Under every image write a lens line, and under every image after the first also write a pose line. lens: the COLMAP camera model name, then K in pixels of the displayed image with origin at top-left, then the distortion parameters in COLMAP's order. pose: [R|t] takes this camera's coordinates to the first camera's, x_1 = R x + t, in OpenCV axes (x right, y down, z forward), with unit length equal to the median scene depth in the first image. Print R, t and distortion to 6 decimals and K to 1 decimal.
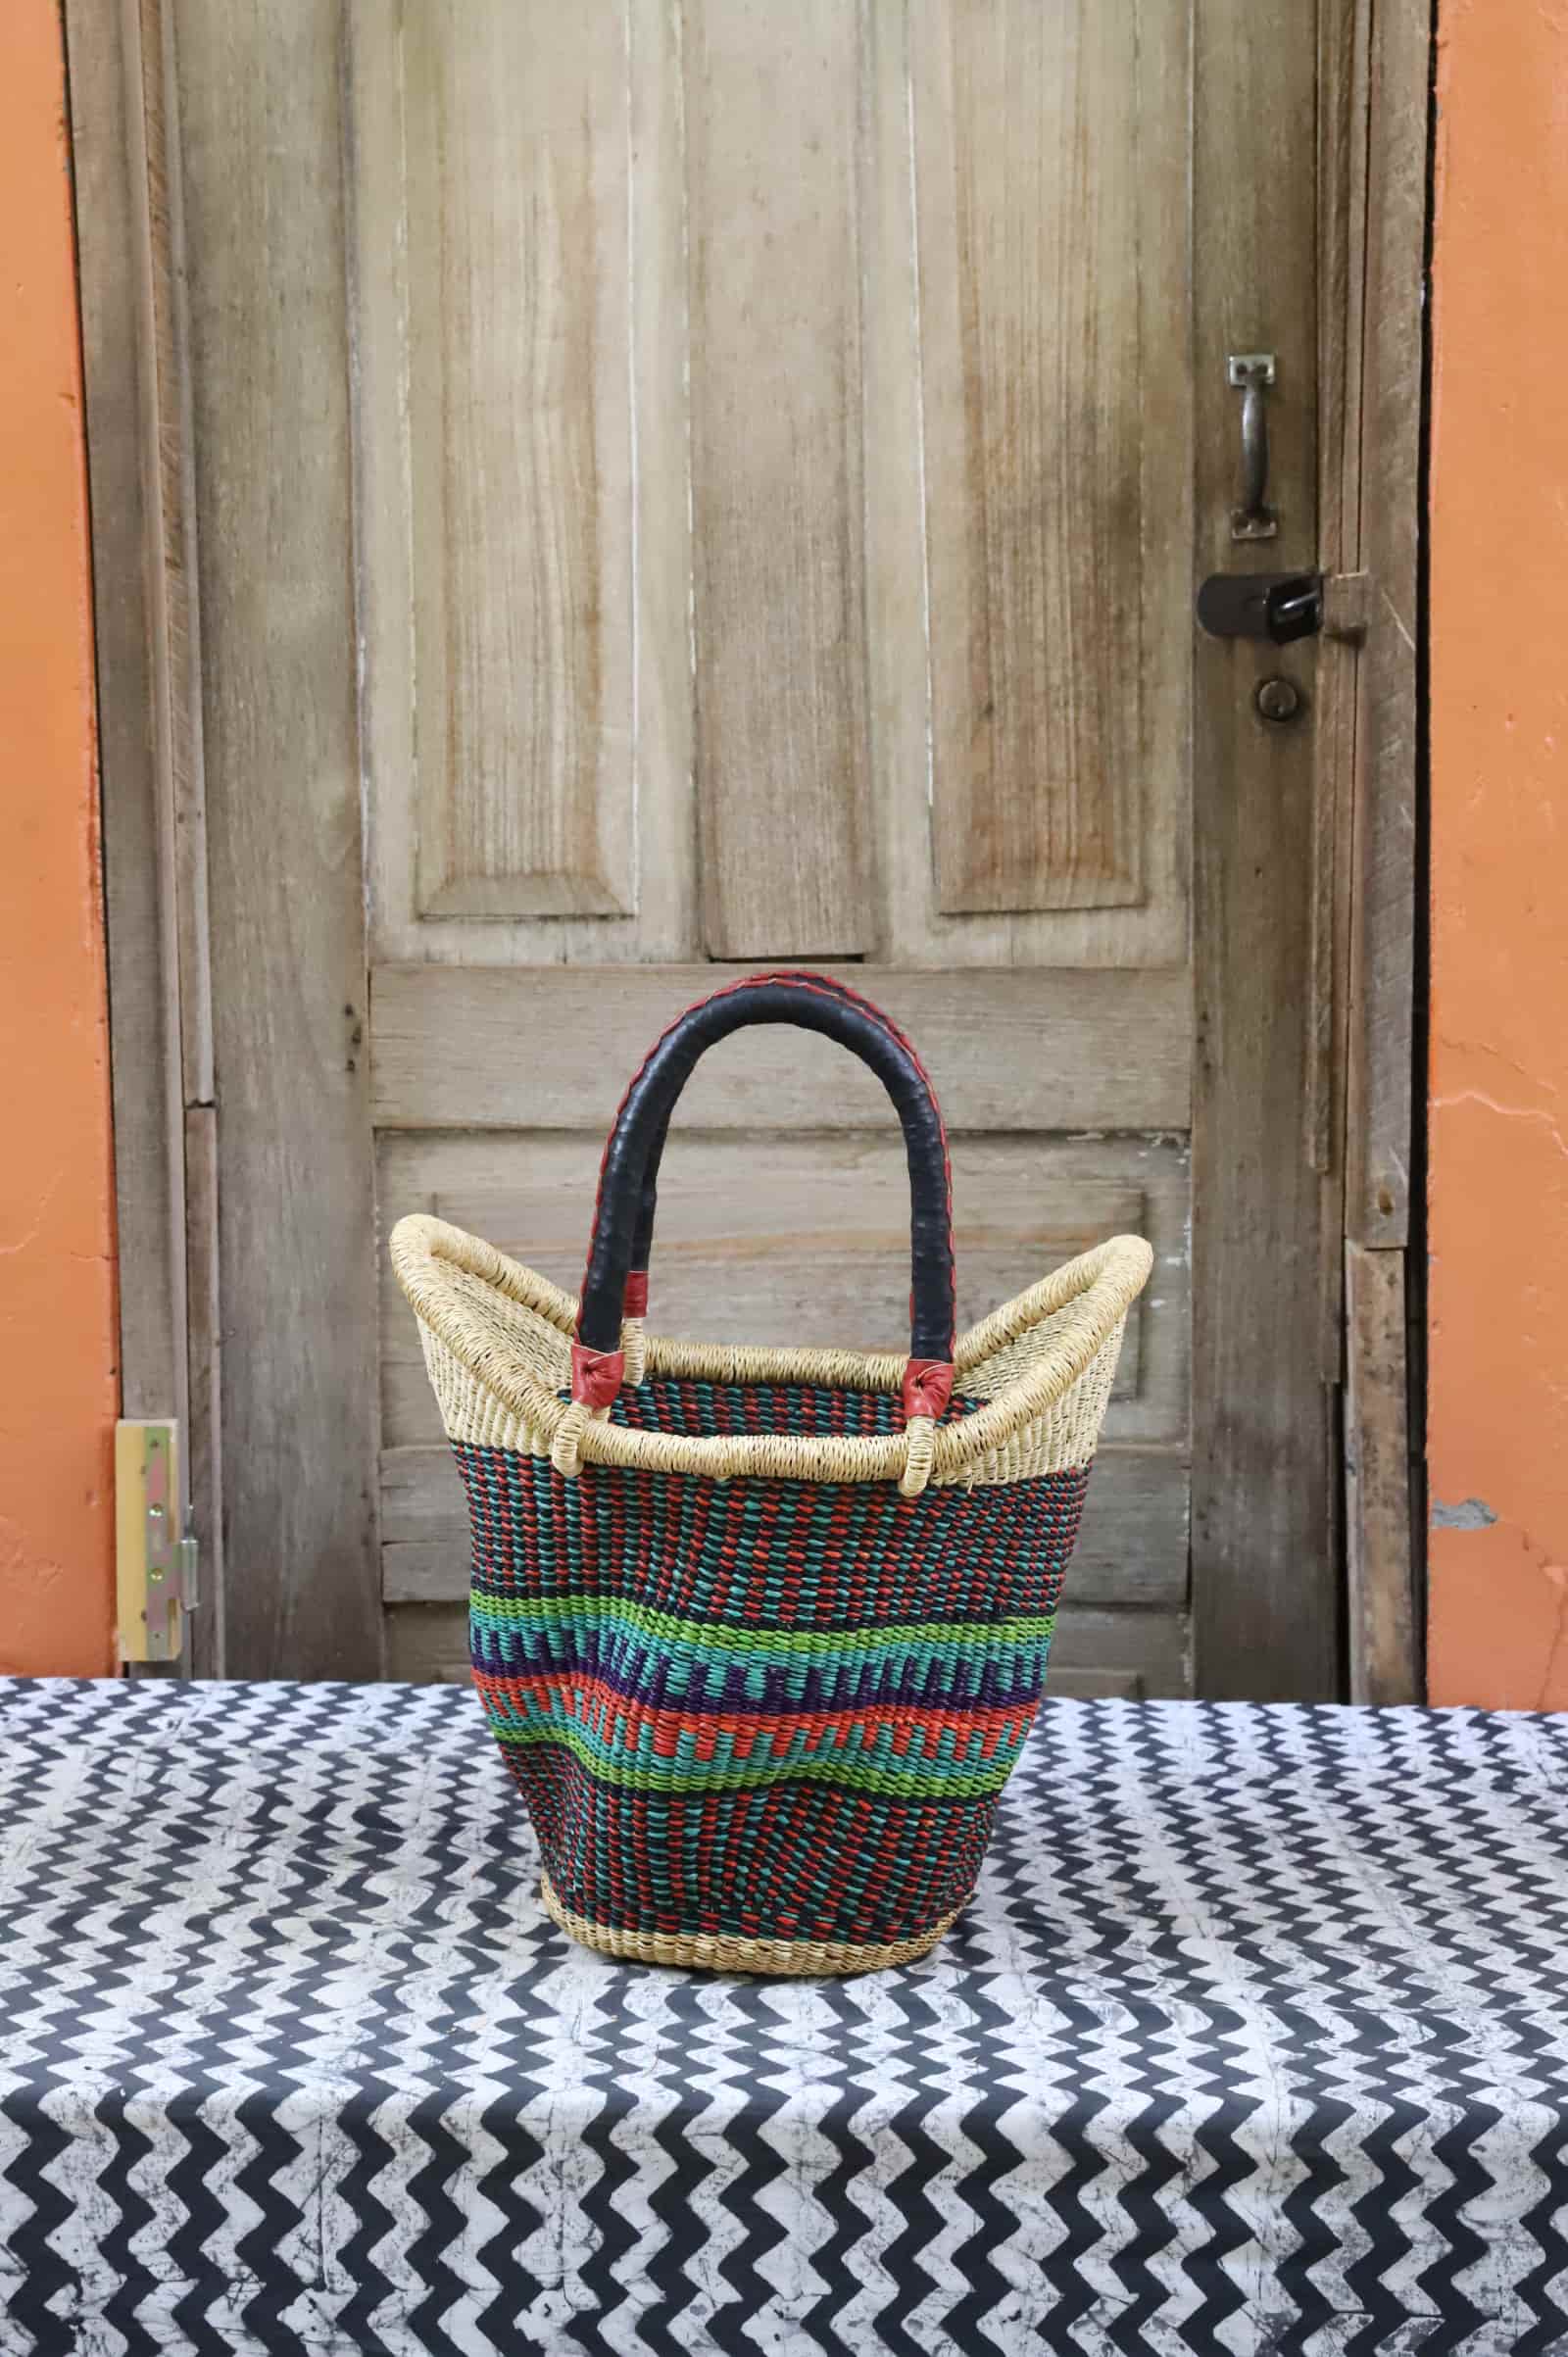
lens RADIAL K [[4532.8, 0, 796.1], [0, 4532.8, 1215.7], [0, 0, 1]] dist [0.147682, 0.185778]
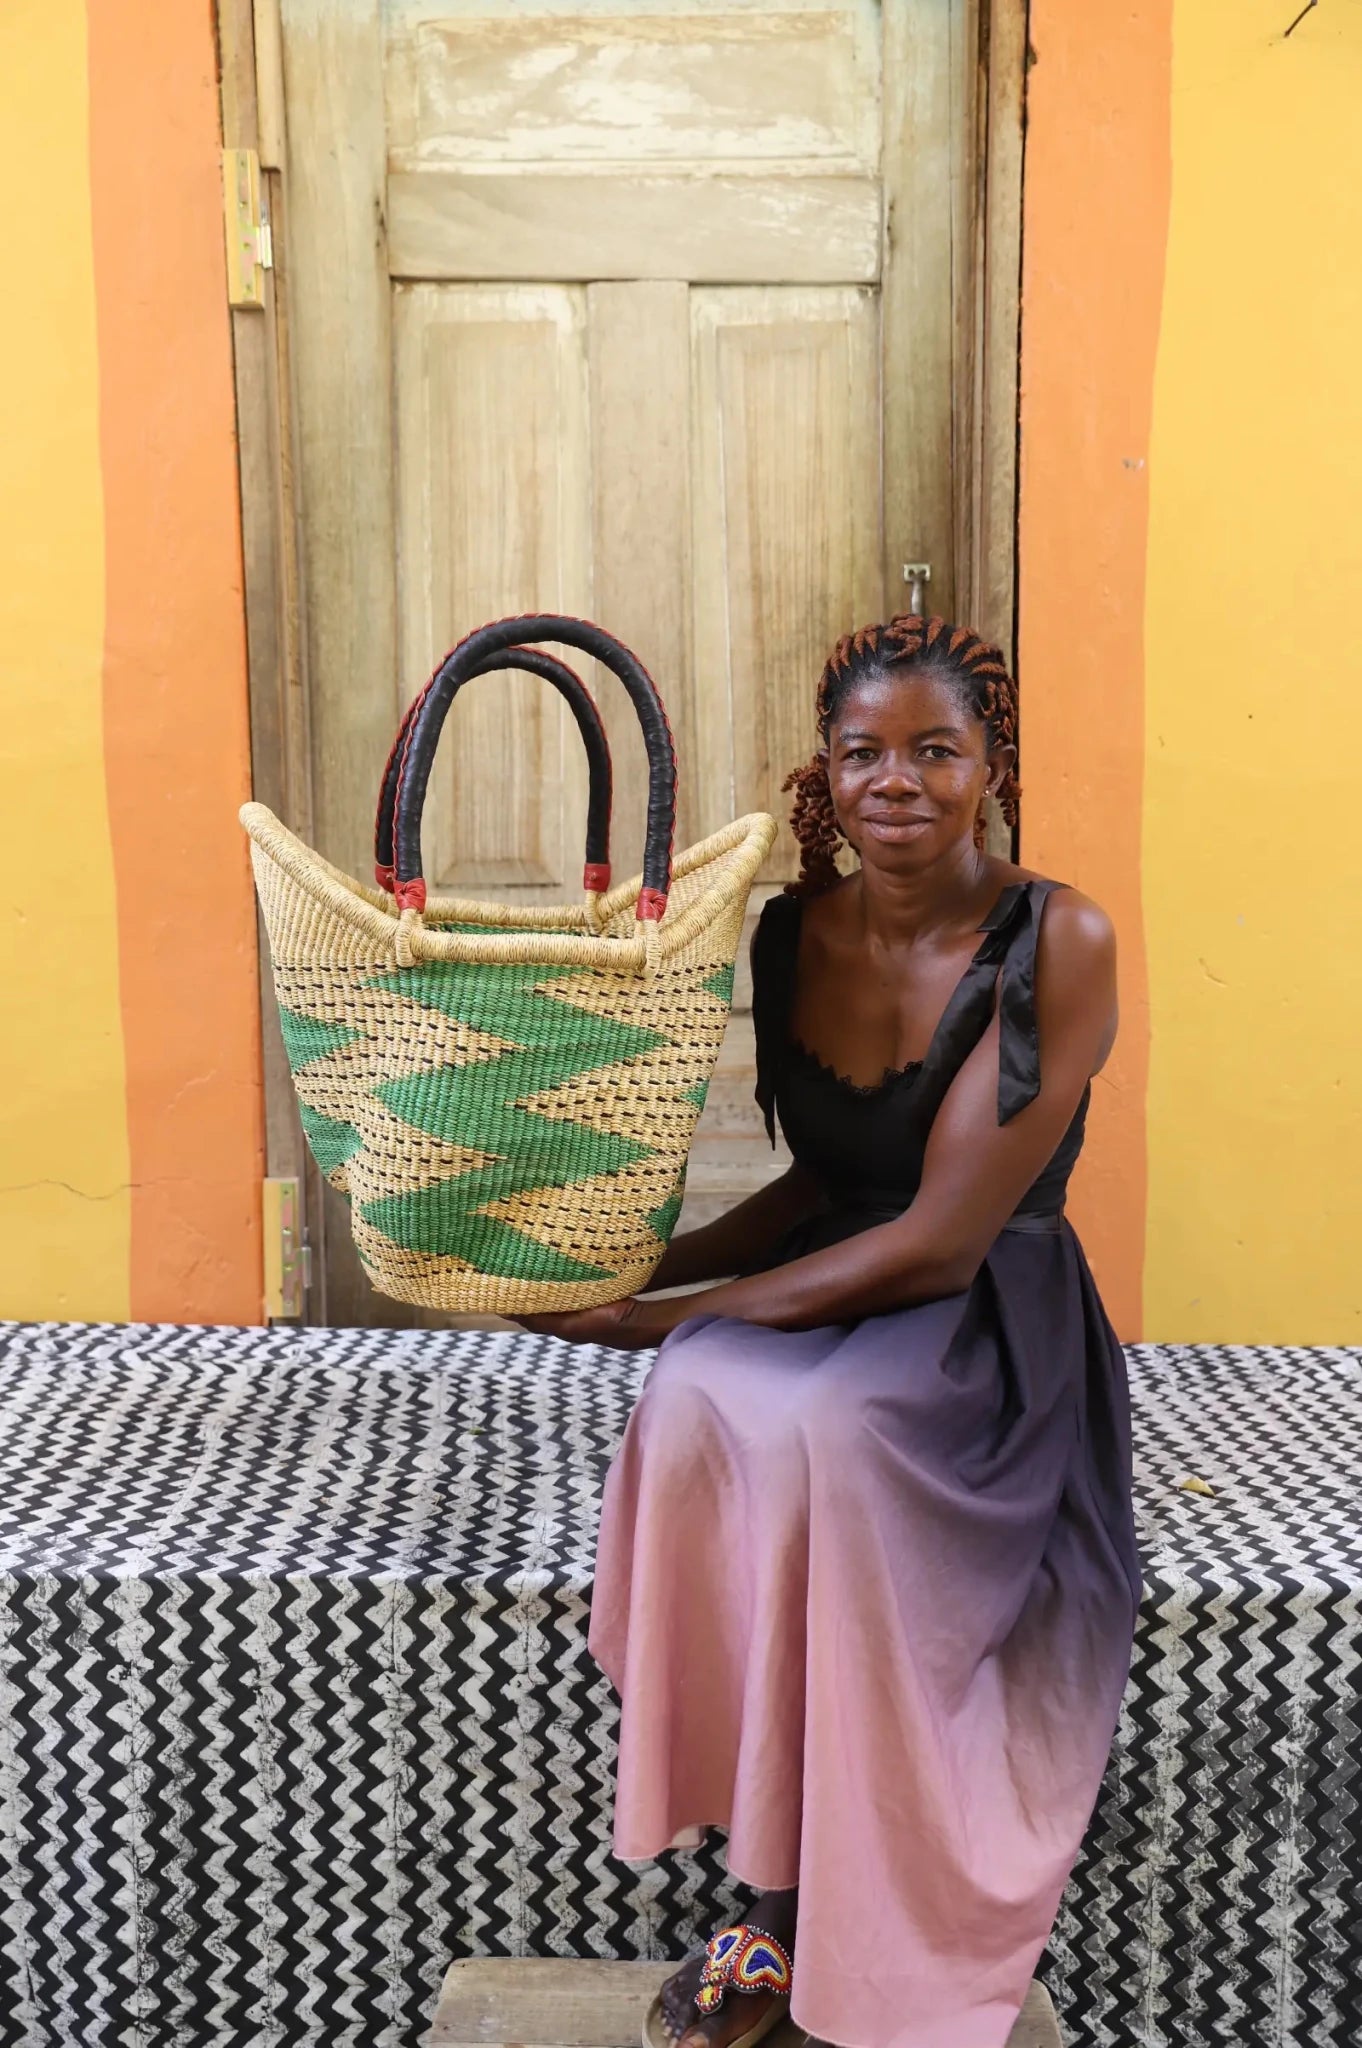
lens RADIAL K [[3423.5, 0, 674.3], [0, 3423.5, 1017.6], [0, 0, 1]] dist [0.047815, 0.060883]
pose [[0.999523, -0.001729, 0.030834, -0.033018], [0.001113, 0.999800, 0.019979, -0.041872], [-0.030862, -0.019935, 0.999325, -0.304431]]
